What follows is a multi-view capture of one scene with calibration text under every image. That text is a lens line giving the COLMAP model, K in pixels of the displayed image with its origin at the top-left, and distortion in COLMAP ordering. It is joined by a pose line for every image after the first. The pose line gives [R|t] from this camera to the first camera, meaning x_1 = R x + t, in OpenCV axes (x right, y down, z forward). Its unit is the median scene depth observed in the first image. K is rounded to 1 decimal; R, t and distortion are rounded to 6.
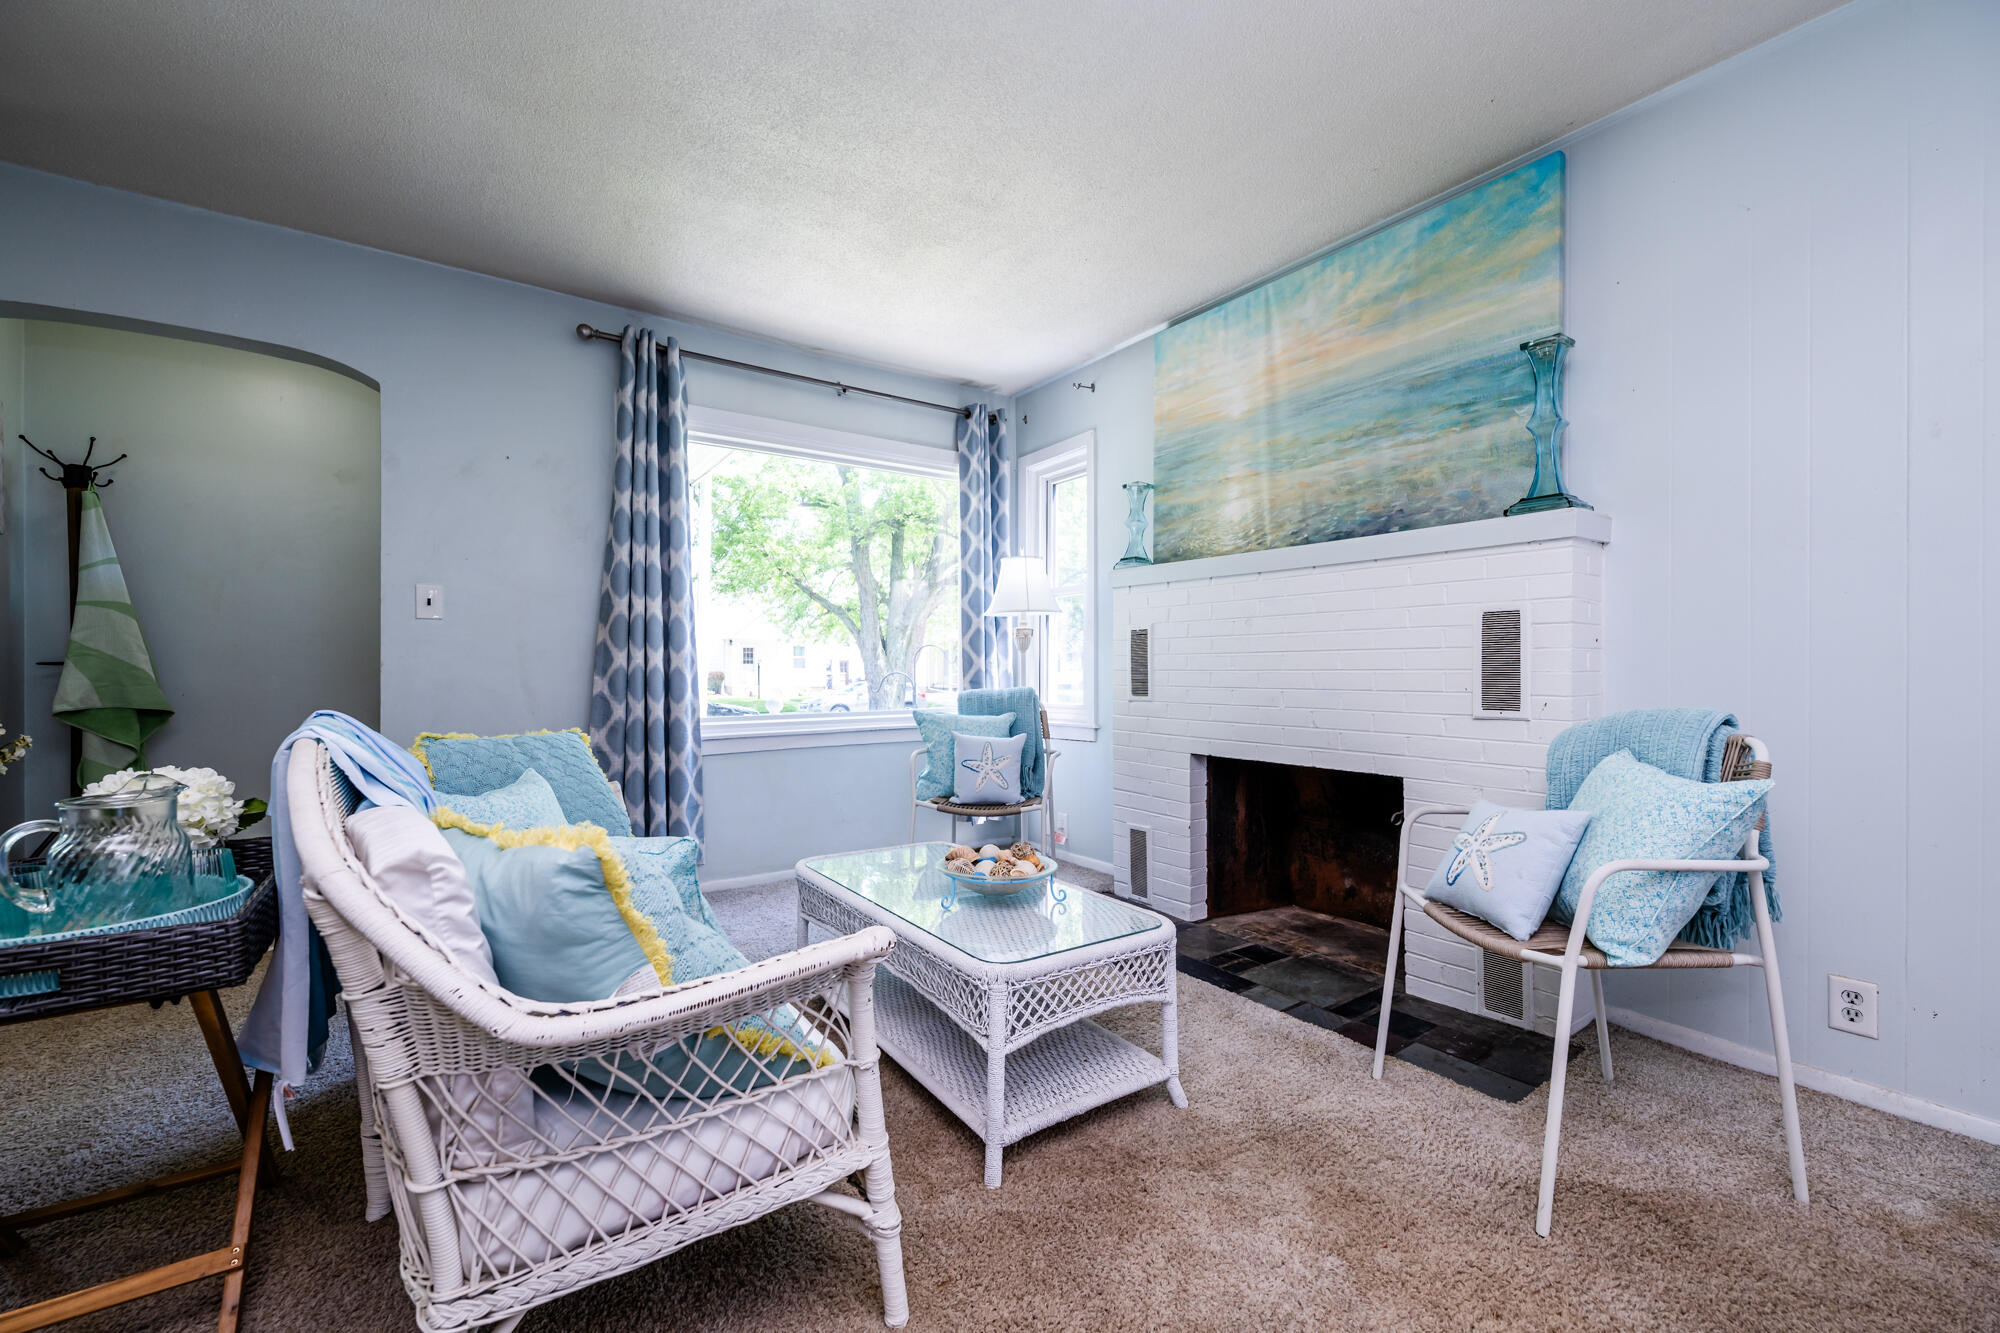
lens RADIAL K [[813.2, 0, 999.7], [0, 813.2, 669.8], [0, 0, 1]] dist [0.000439, 0.000131]
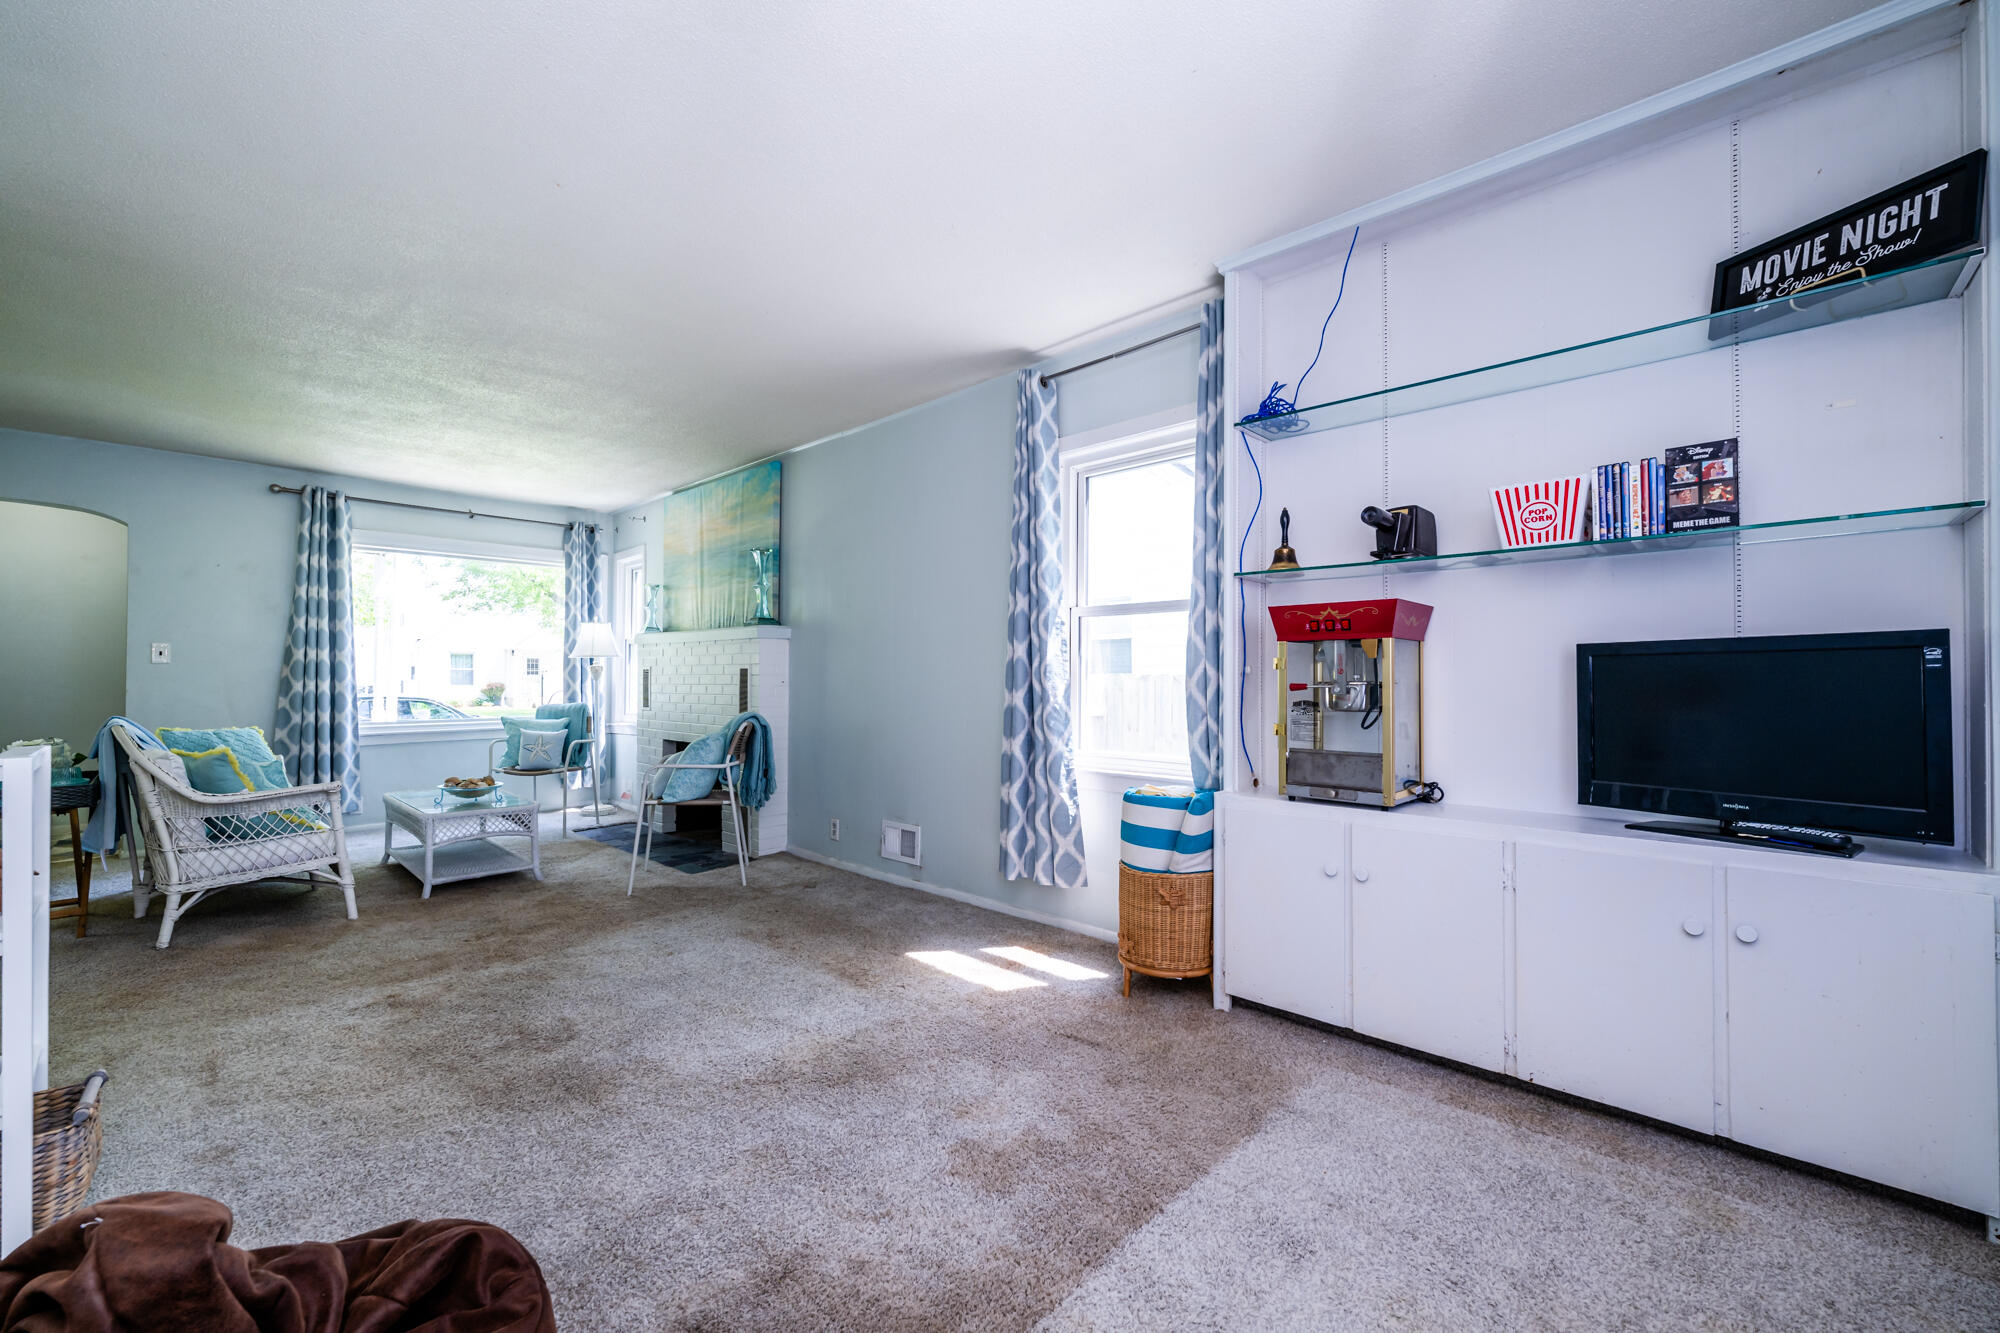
lens RADIAL K [[813.2, 0, 1013.5], [0, 813.2, 672.2], [0, 0, 1]] dist [0.000439, 0.000131]
pose [[0.978315, 0.004284, 0.207079, 0.615430], [-0.002297, 0.999949, -0.009834, -0.029942], [-0.207111, 0.009145, 0.978275, -0.922096]]
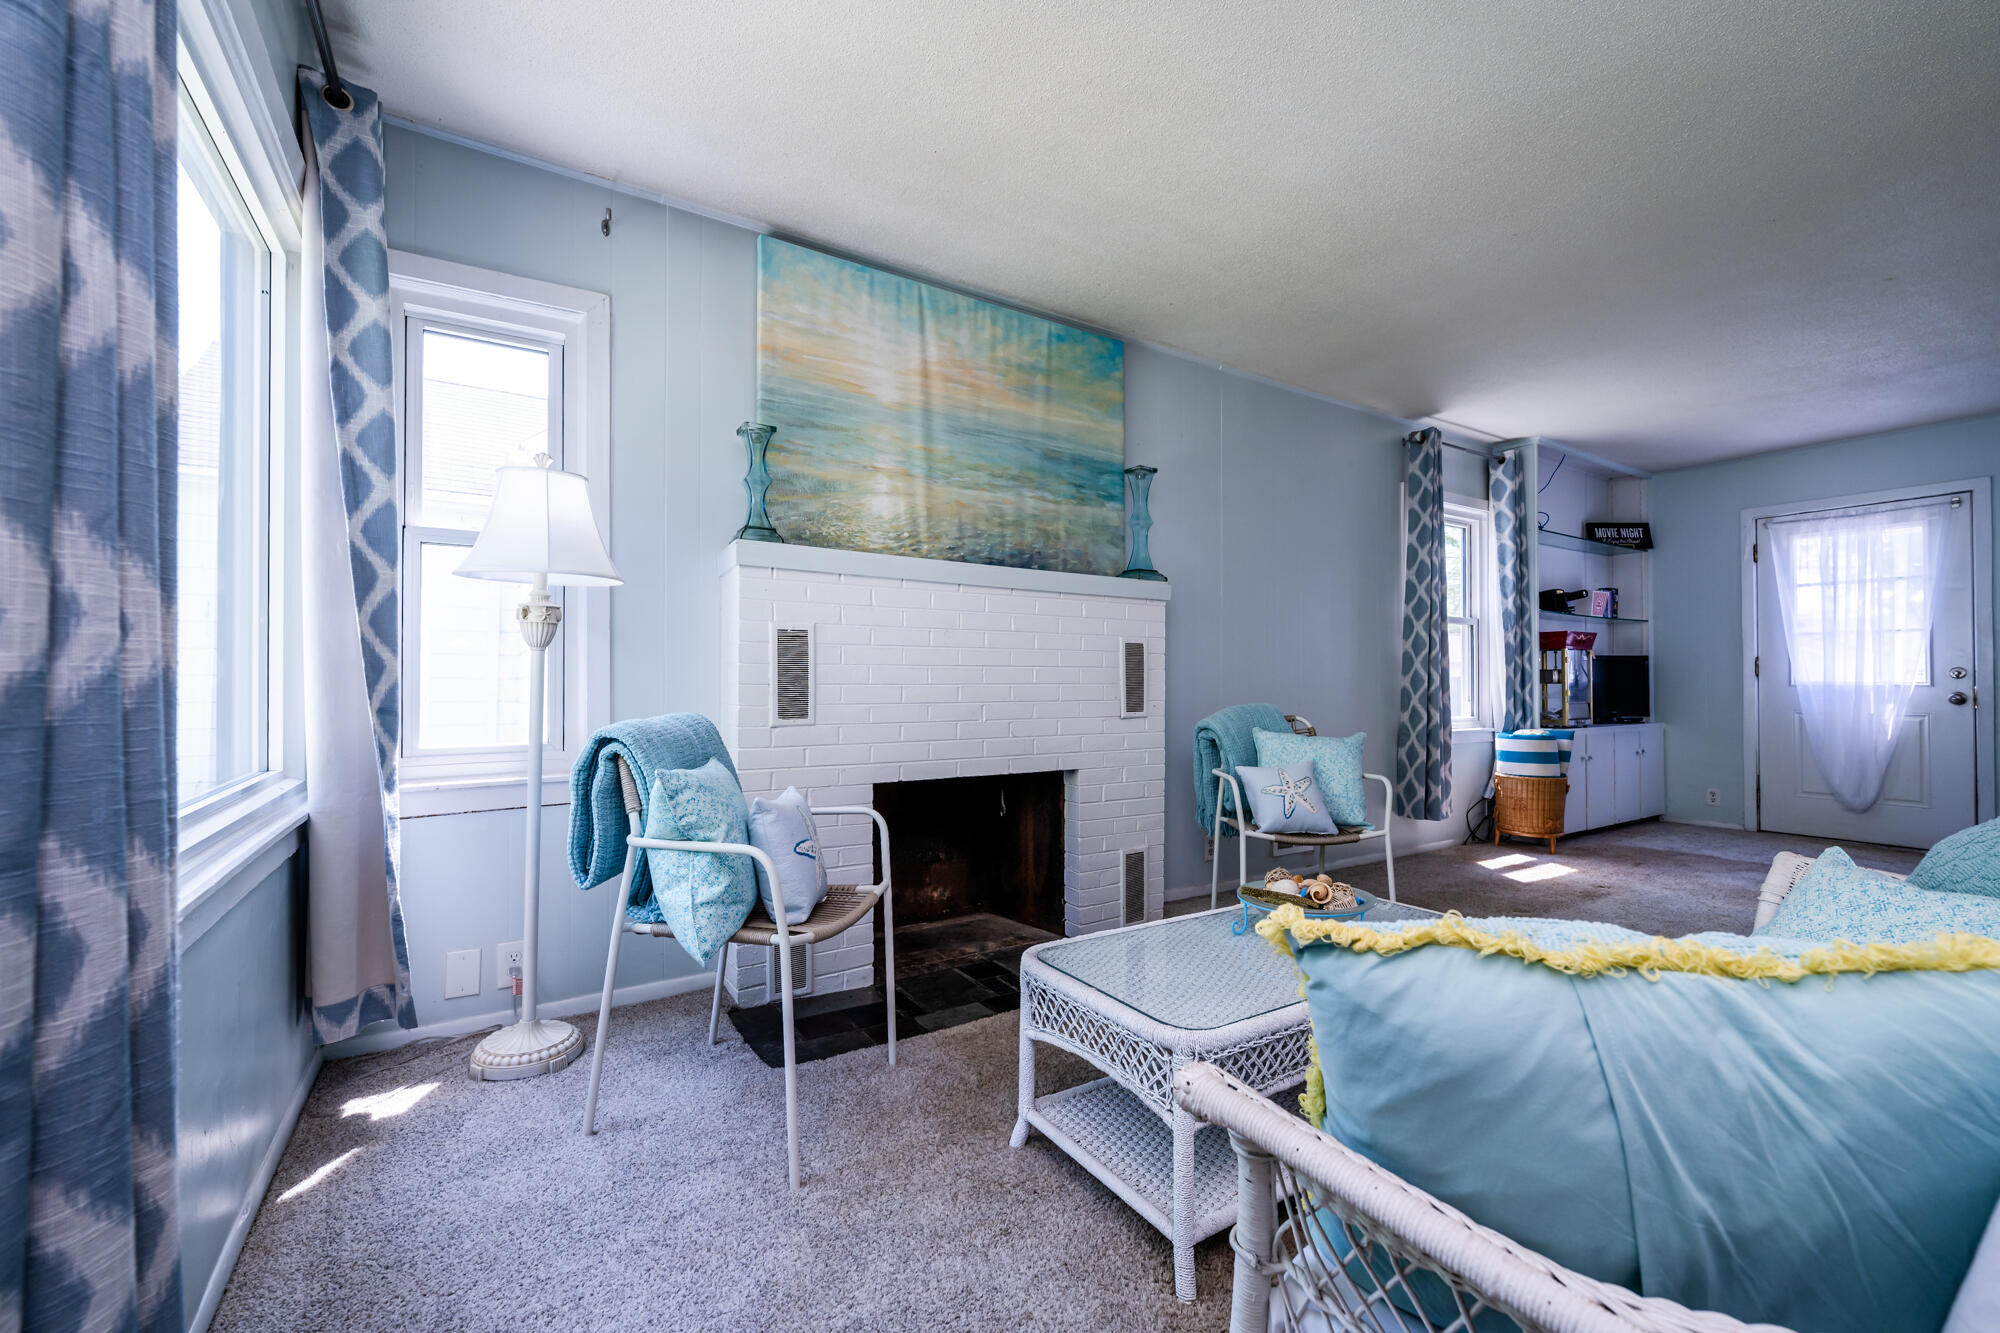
lens RADIAL K [[813.2, 0, 999.4], [0, 813.2, 669.6], [0, 0, 1]] dist [0.000439, 0.000131]
pose [[0.052398, 0.014961, 0.998514, -0.592395], [-0.002794, 0.999886, -0.014834, -0.002482], [-0.998622, -0.002013, 0.052434, 0.819209]]
